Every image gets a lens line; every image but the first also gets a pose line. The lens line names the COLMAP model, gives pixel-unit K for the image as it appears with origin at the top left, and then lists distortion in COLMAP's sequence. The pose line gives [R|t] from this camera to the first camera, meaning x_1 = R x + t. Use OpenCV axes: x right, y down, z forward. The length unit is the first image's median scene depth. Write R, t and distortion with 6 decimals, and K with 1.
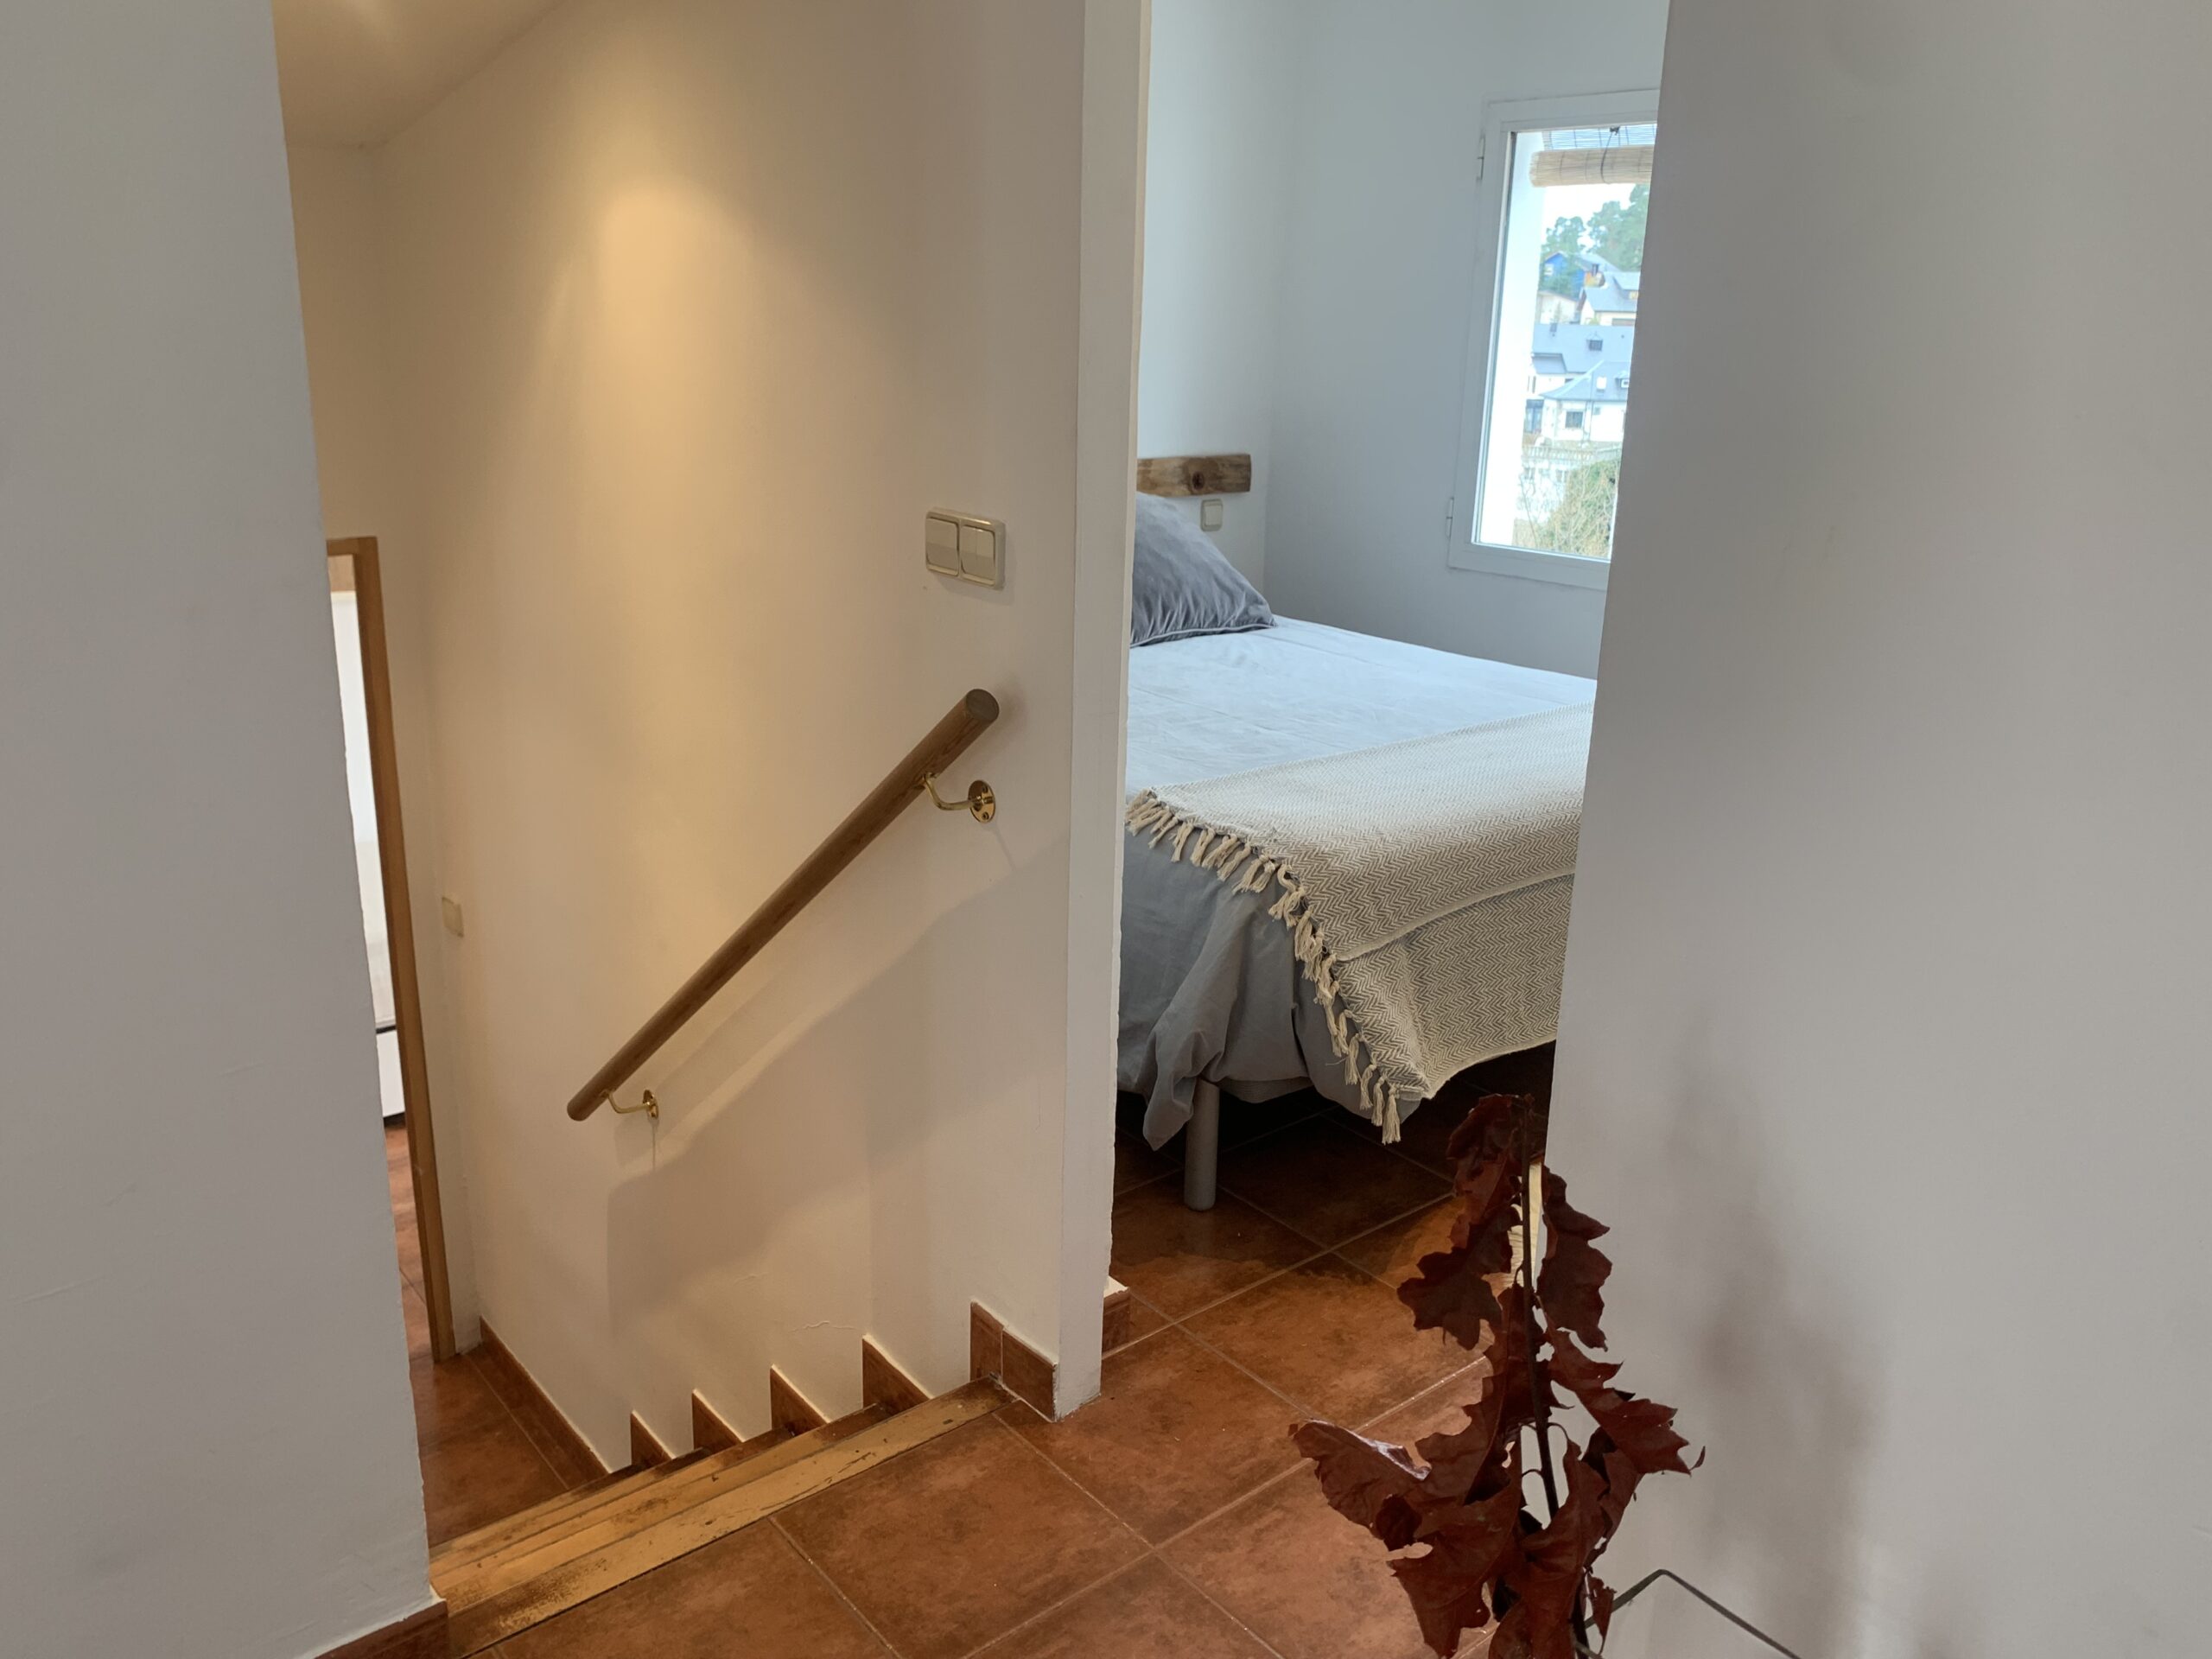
lens RADIAL K [[1660.6, 0, 1128.9], [0, 1660.6, 822.2], [0, 0, 1]] dist [0.029014, -0.031780]
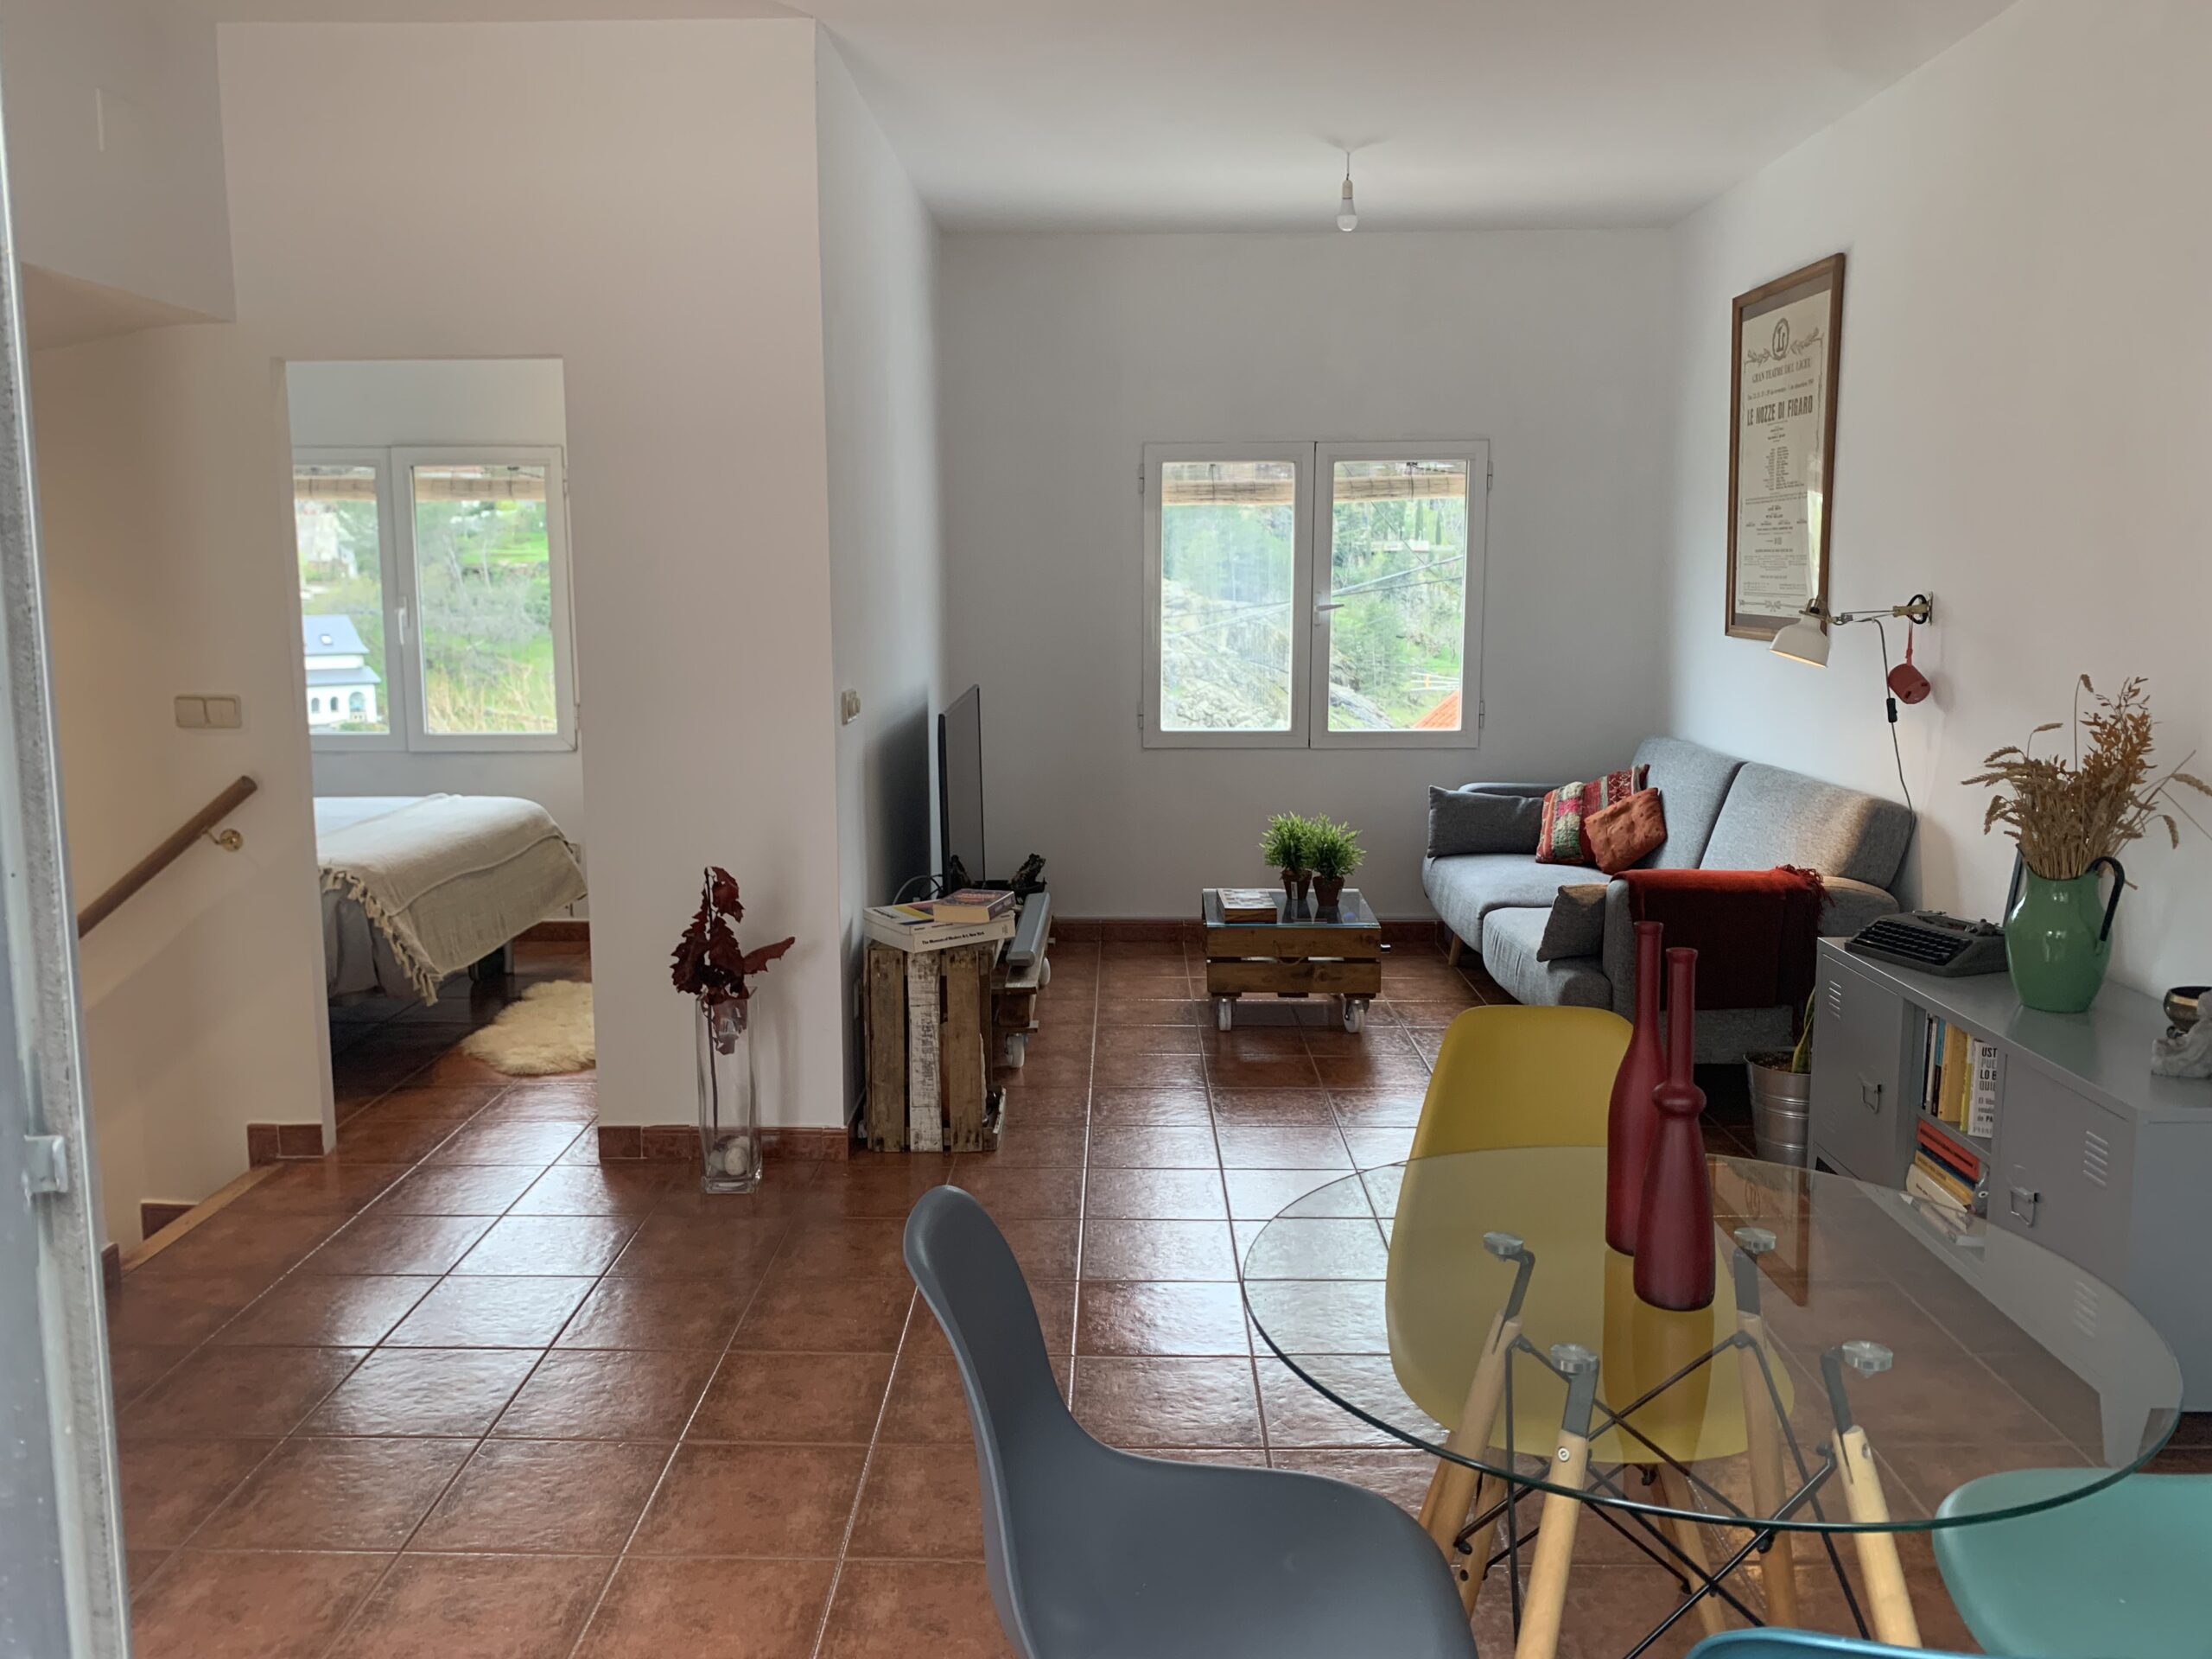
lens RADIAL K [[1660.6, 0, 1047.0], [0, 1660.6, 828.1], [0, 0, 1]] dist [0.029014, -0.031780]
pose [[0.674699, -0.134619, 0.725712, -0.689943], [0.230621, 0.972449, -0.034022, 0.209023], [-0.701138, 0.190319, 0.687156, -0.810688]]
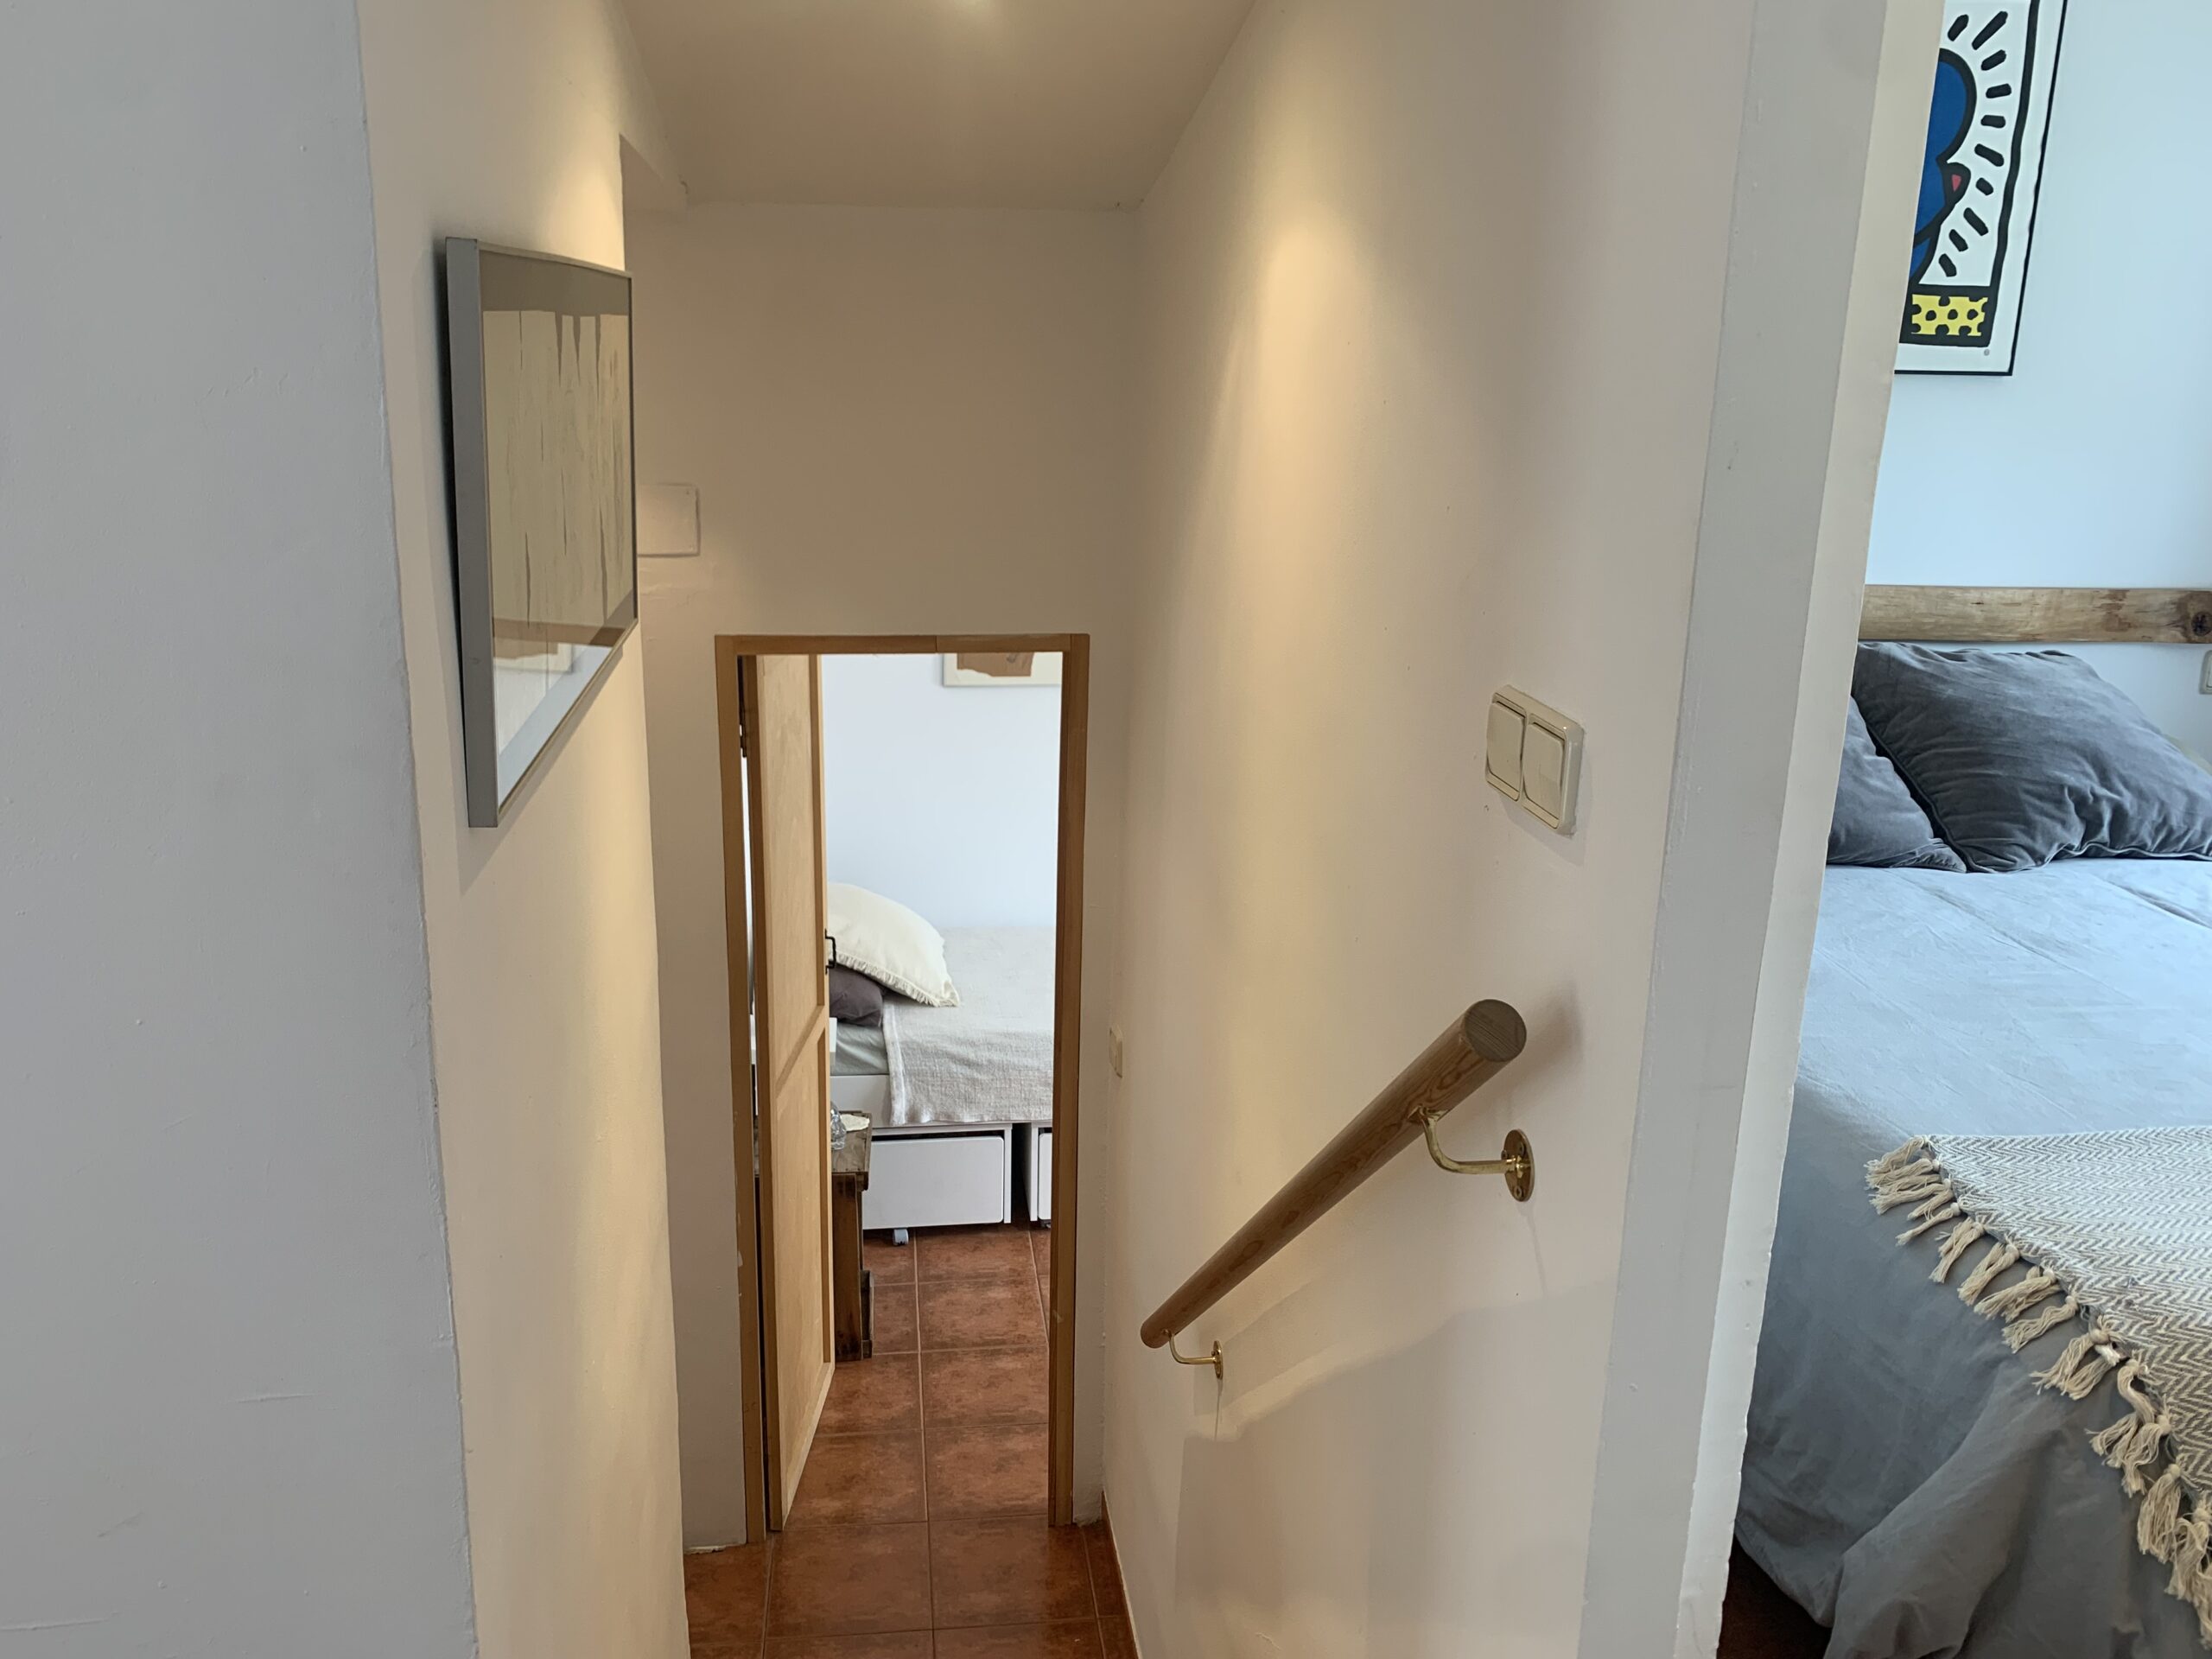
lens RADIAL K [[1660.6, 0, 1141.7], [0, 1660.6, 819.0], [0, 0, 1]] dist [0.029014, -0.031780]
pose [[0.844413, 0.131070, -0.519410, 0.075142], [-0.157150, 0.987555, -0.006277, -0.090364], [0.512123, 0.086926, 0.854502, 0.321141]]
